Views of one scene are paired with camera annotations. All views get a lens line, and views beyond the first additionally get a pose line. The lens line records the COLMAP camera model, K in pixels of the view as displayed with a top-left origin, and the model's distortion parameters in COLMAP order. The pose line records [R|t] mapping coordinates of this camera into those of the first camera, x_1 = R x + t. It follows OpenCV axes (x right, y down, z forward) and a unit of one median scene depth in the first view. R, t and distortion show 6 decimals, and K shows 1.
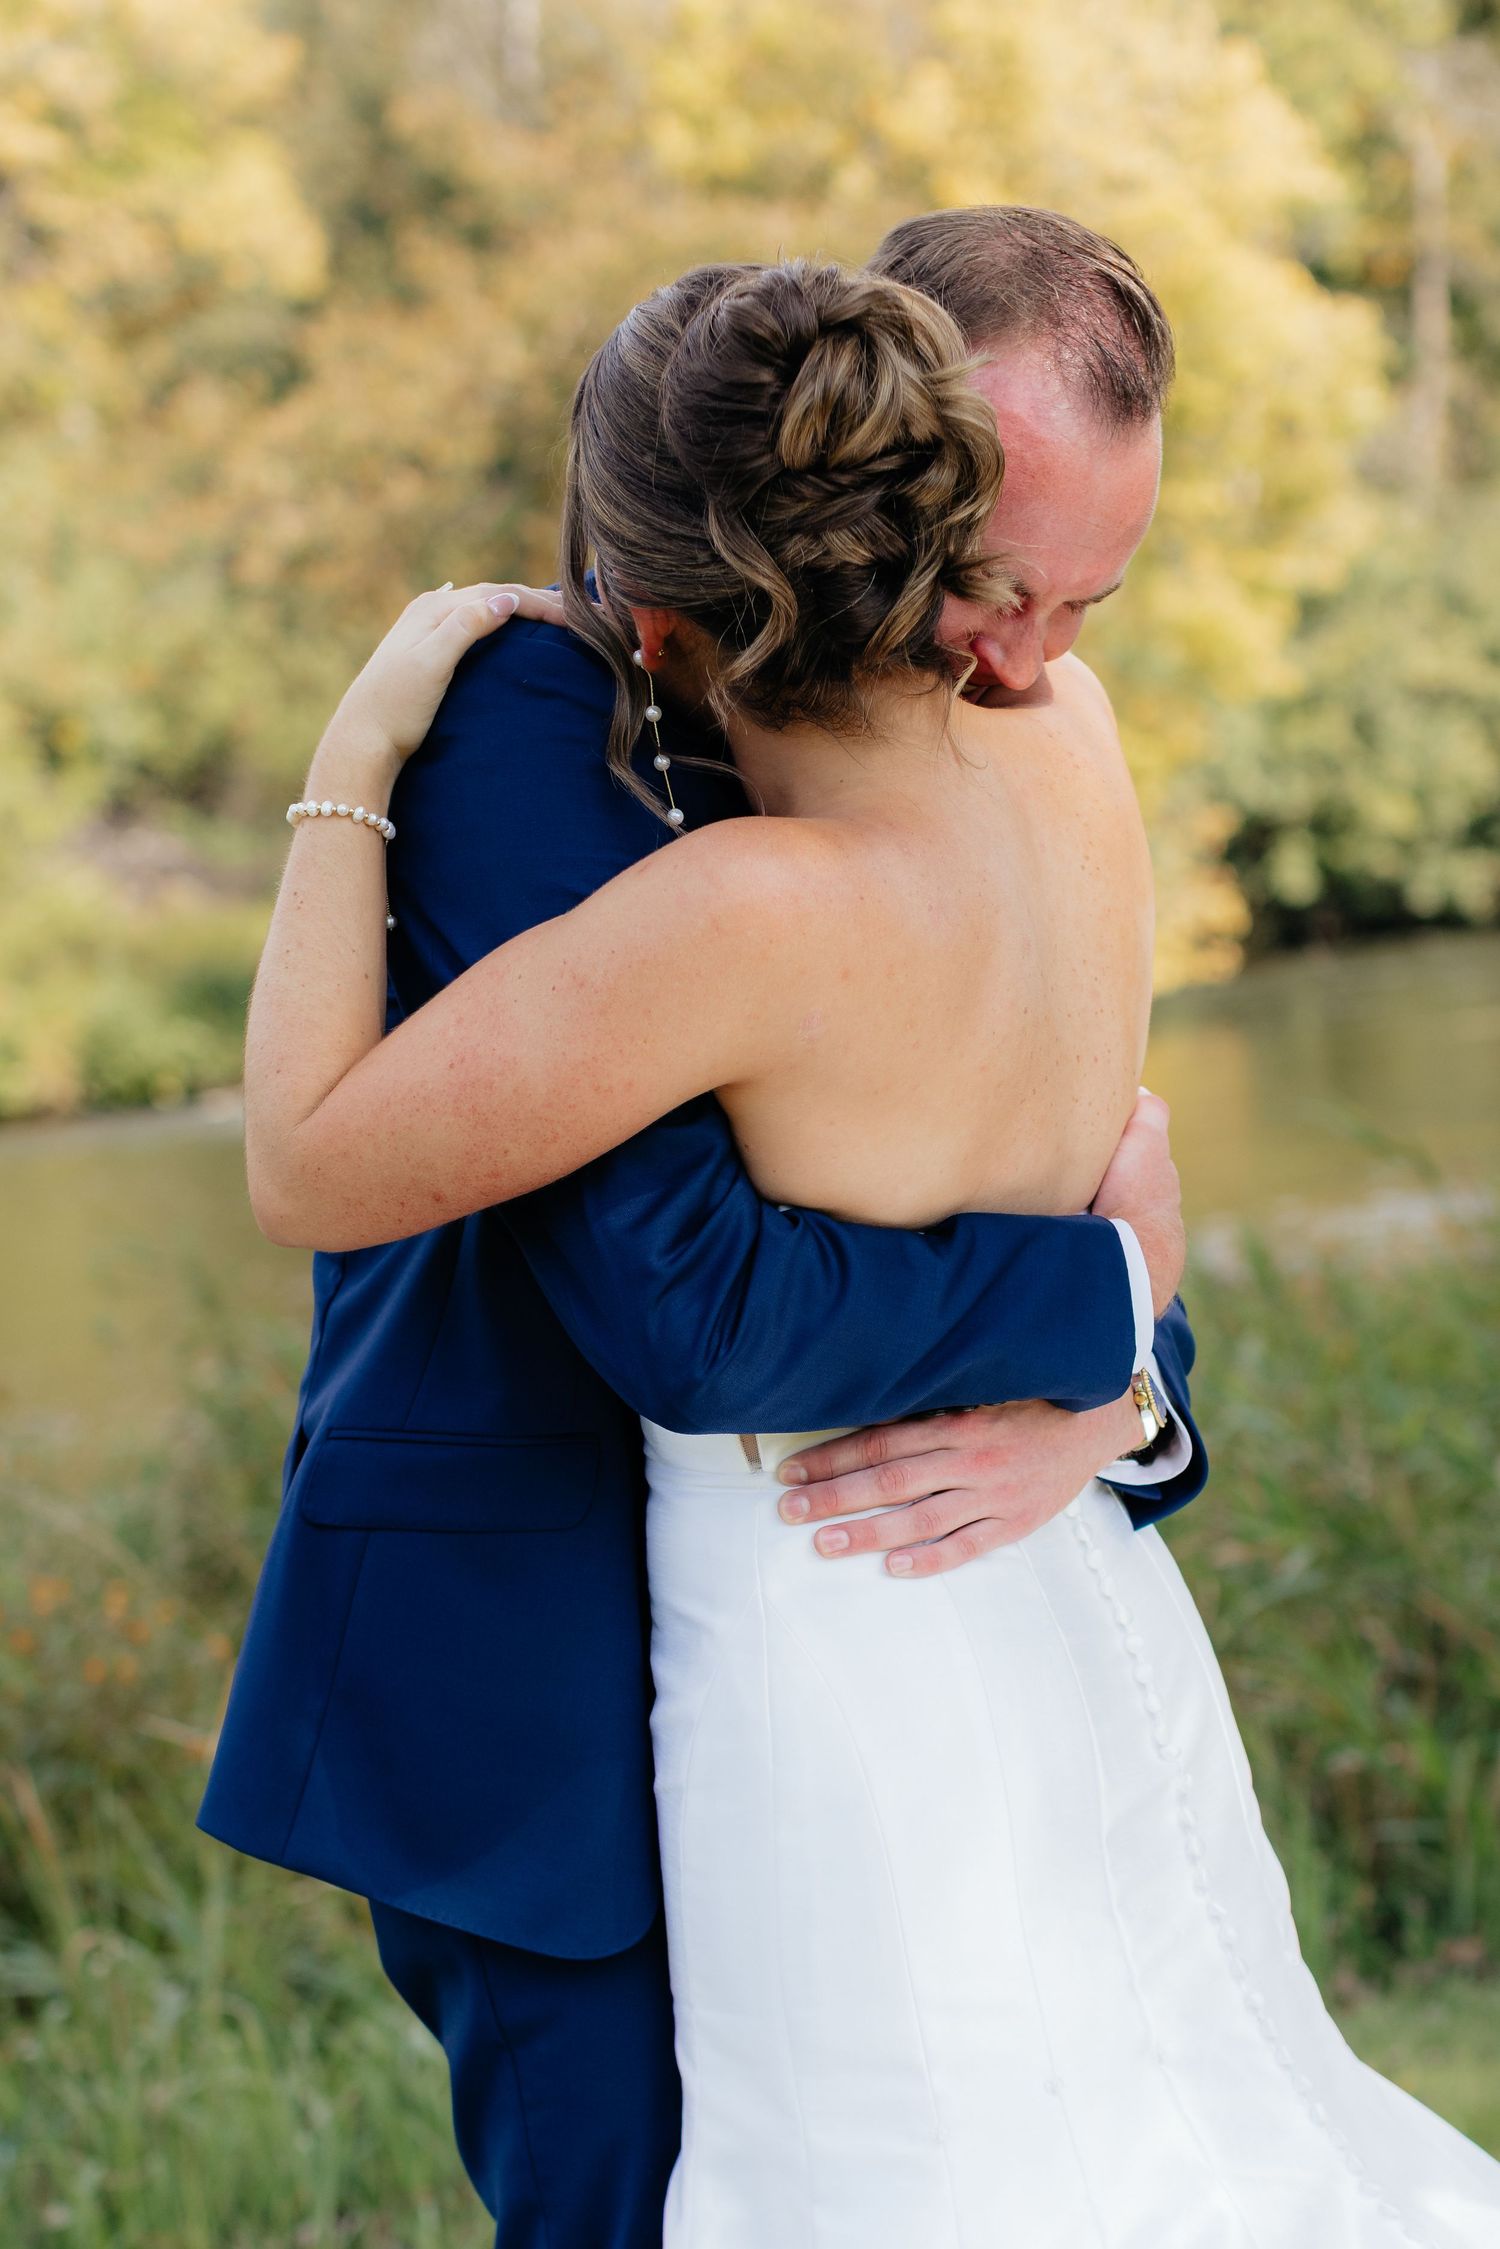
lens RADIAL K [[3390.6, 0, 750.0], [0, 3390.6, 1124.5], [0, 0, 1]] dist [0.019745, 0.195719]
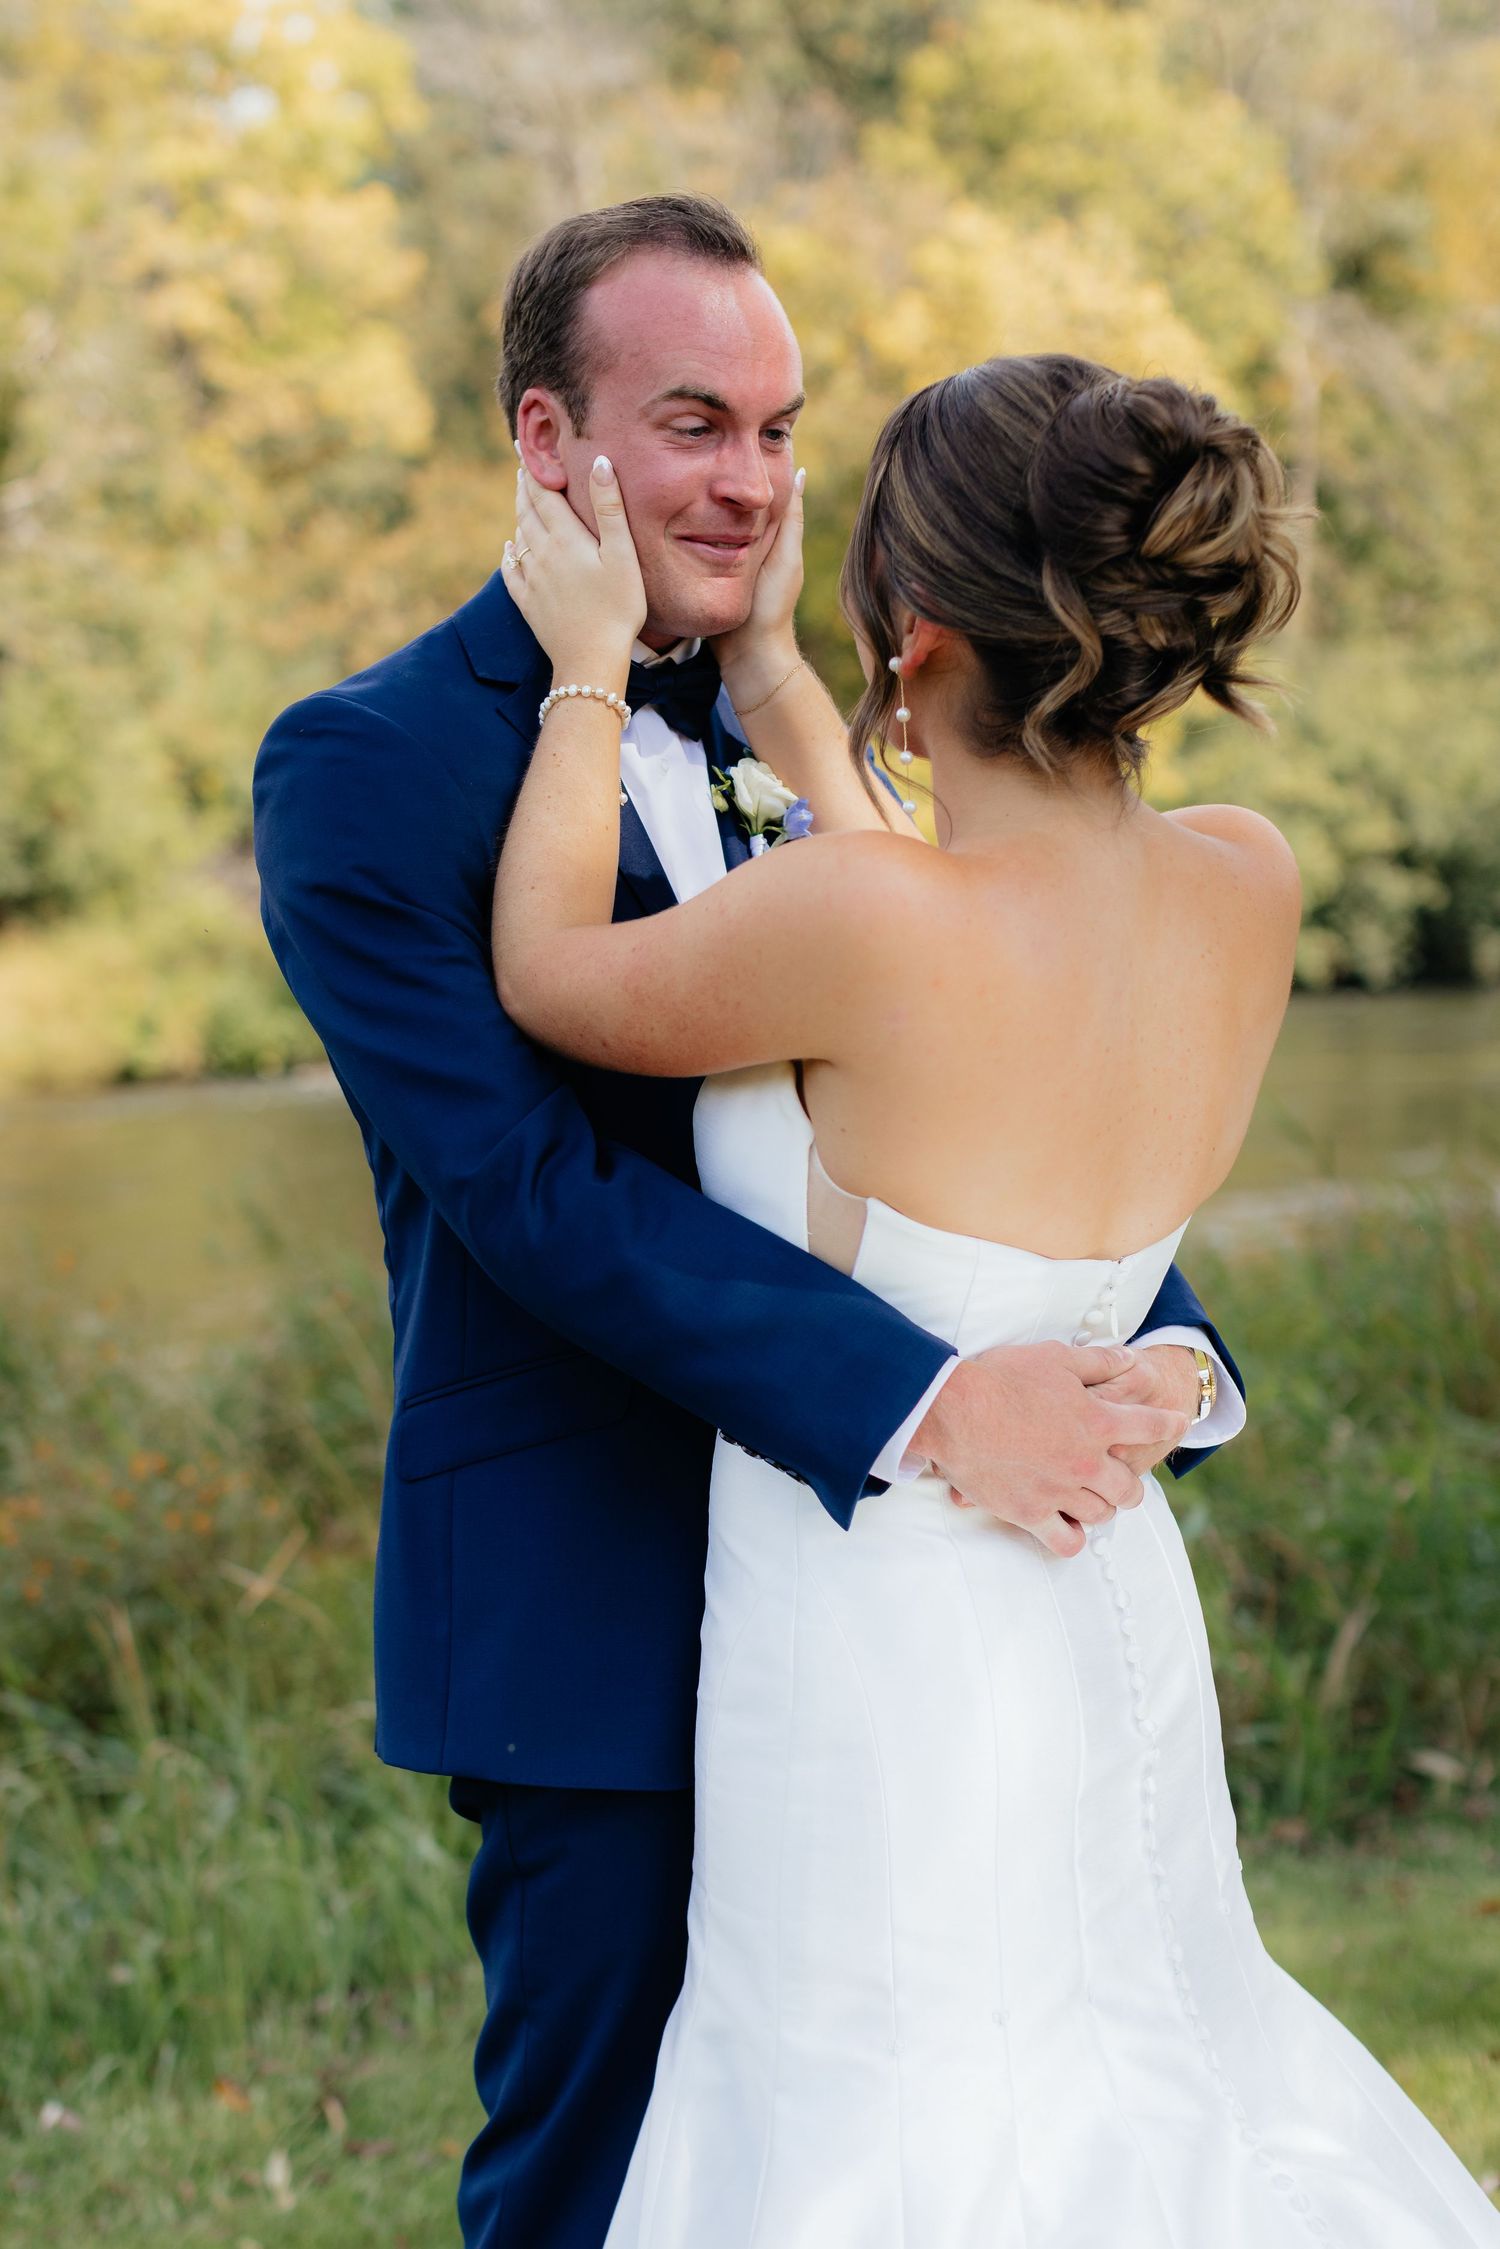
lens RADIAL K [[3390.6, 0, 750.0], [0, 3390.6, 1124.5], [0, 0, 1]] dist [0.019745, 0.195719]
pose [[0.998323, 0.056474, -0.012745, 0.020532], [-0.056373, 0.998376, 0.008179, -0.006448], [0.013186, -0.007447, 0.999885, -0.220120]]
